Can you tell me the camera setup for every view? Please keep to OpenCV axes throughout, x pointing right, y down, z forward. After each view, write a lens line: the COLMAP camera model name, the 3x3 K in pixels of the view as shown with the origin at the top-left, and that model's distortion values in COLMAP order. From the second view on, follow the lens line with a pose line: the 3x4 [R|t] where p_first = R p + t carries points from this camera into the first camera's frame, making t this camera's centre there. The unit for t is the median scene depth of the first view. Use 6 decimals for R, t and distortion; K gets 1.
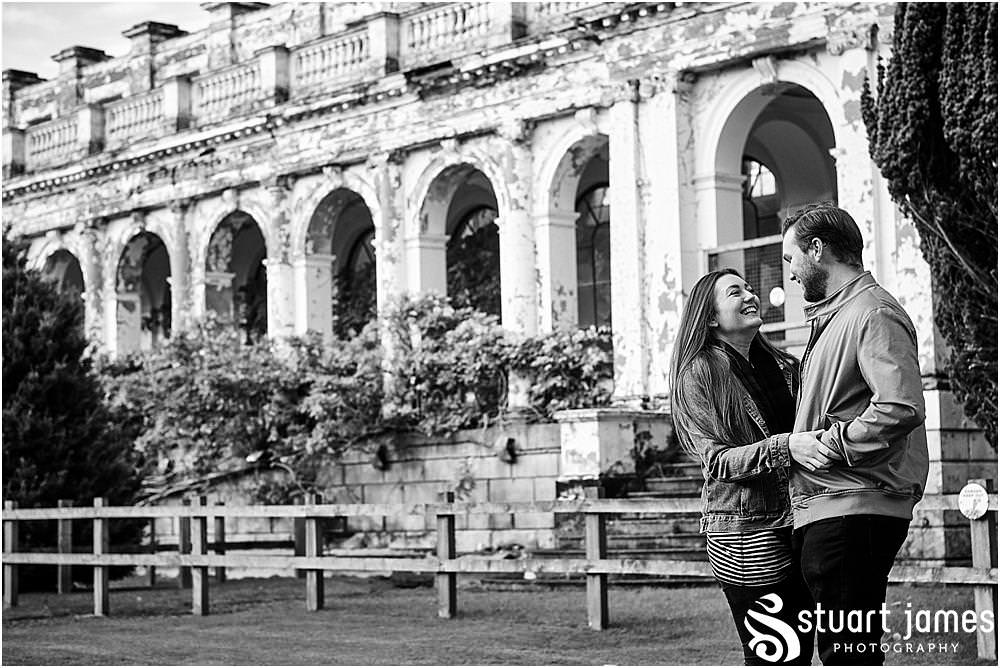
lens RADIAL K [[2060.6, 0, 500.0], [0, 2060.6, 334.0], [0, 0, 1]] dist [0.028248, 0.214025]
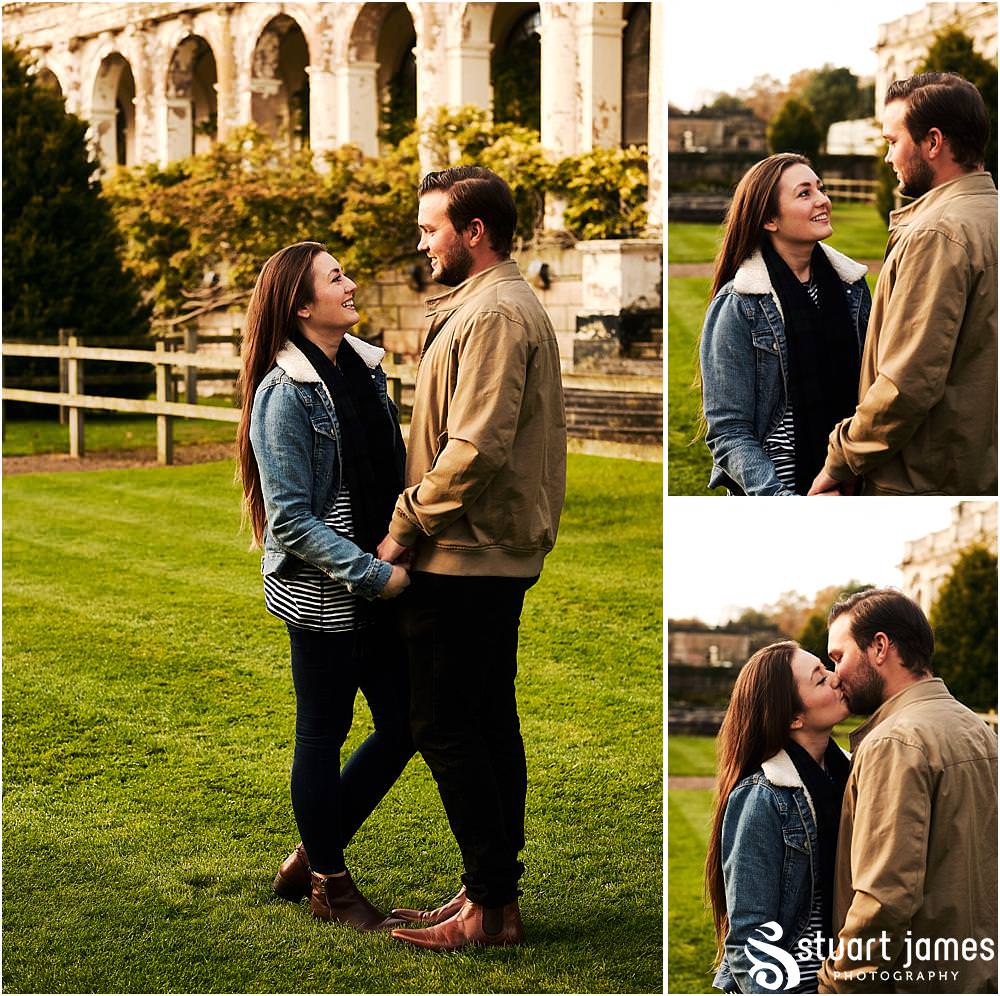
lens RADIAL K [[2040.2, 0, 340.3], [0, 2040.2, 498.6], [0, 0, 1]] dist [0.024709, 0.179948]
pose [[0.990116, 0.031034, -0.136777, 0.041097], [-0.005246, 0.982725, 0.184999, -0.015852], [0.140155, -0.182453, 0.973174, 0.038939]]
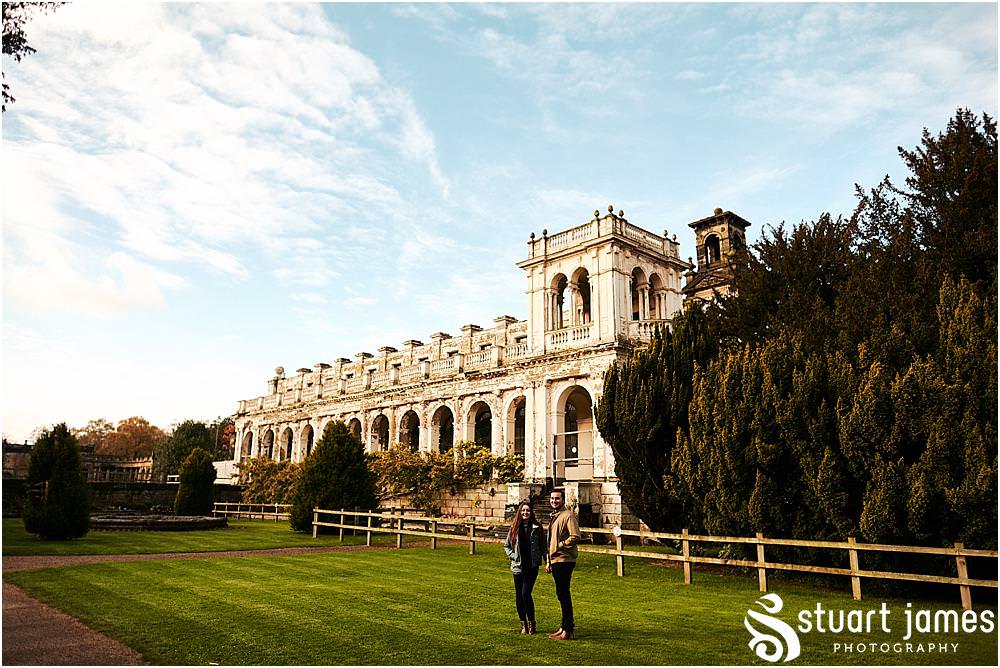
lens RADIAL K [[692.0, 0, 500.0], [0, 692.0, 334.0], [0, 0, 1]] dist [-0.001398, -0.002130]
pose [[0.999221, 0.038673, 0.007849, -0.000968], [-0.037192, 0.989420, -0.140232, -0.034373], [-0.013190, 0.139831, 0.990088, -0.105495]]
